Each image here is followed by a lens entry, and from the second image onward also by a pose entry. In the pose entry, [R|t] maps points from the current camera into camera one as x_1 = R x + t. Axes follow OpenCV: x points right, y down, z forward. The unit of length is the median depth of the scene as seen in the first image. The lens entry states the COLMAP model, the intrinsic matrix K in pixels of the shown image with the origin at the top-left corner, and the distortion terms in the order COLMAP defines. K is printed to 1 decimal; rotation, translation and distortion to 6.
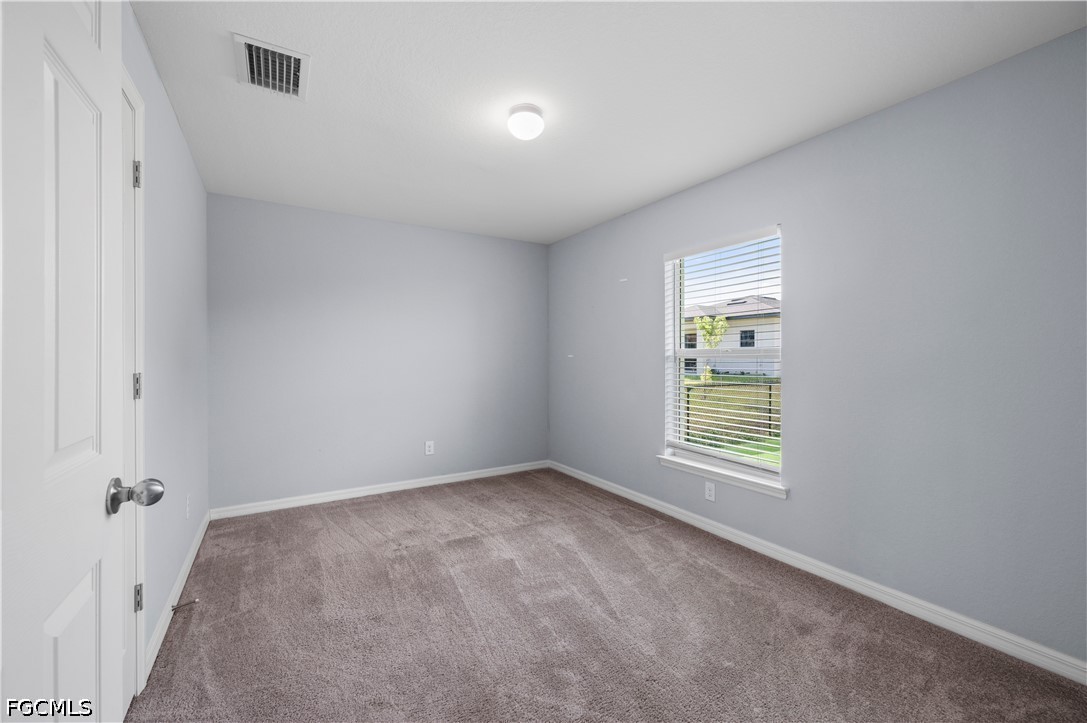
lens RADIAL K [[436.1, 0, 546.2], [0, 436.1, 360.9], [0, 0, 1]] dist [0.000046, -0.000094]
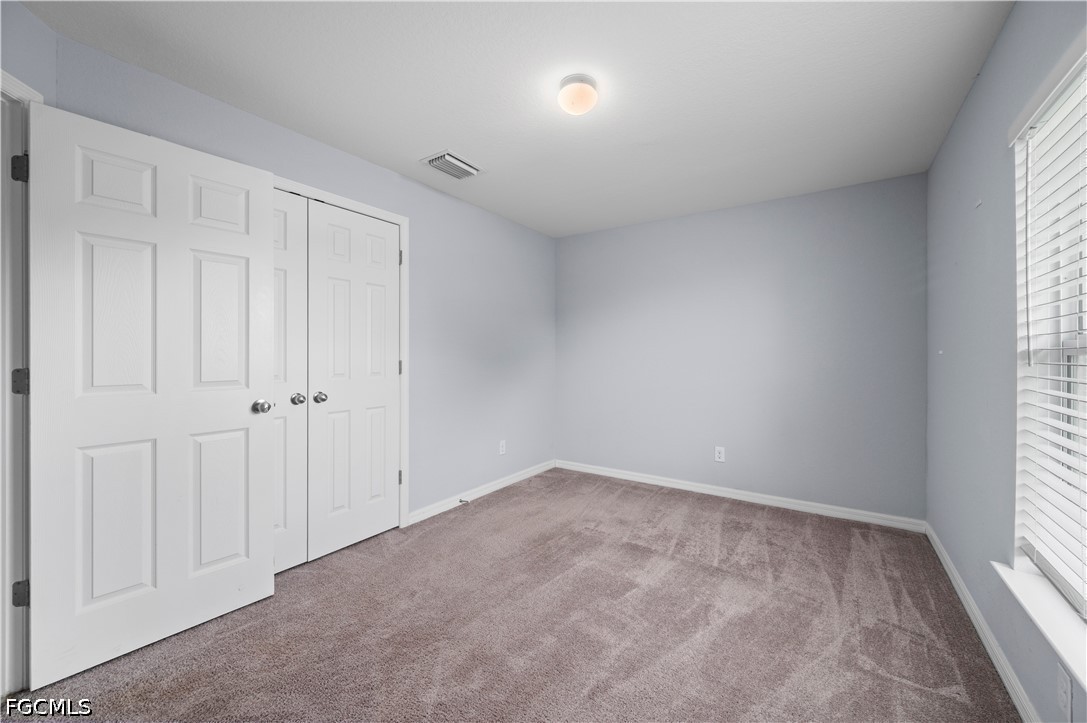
lens RADIAL K [[436.1, 0, 546.2], [0, 436.1, 360.9], [0, 0, 1]] dist [0.000046, -0.000094]
pose [[0.405610, 0.016980, -0.913889, 0.519057], [-0.011639, 0.999842, 0.013412, -0.001099], [0.913972, 0.005197, 0.405744, 0.391337]]
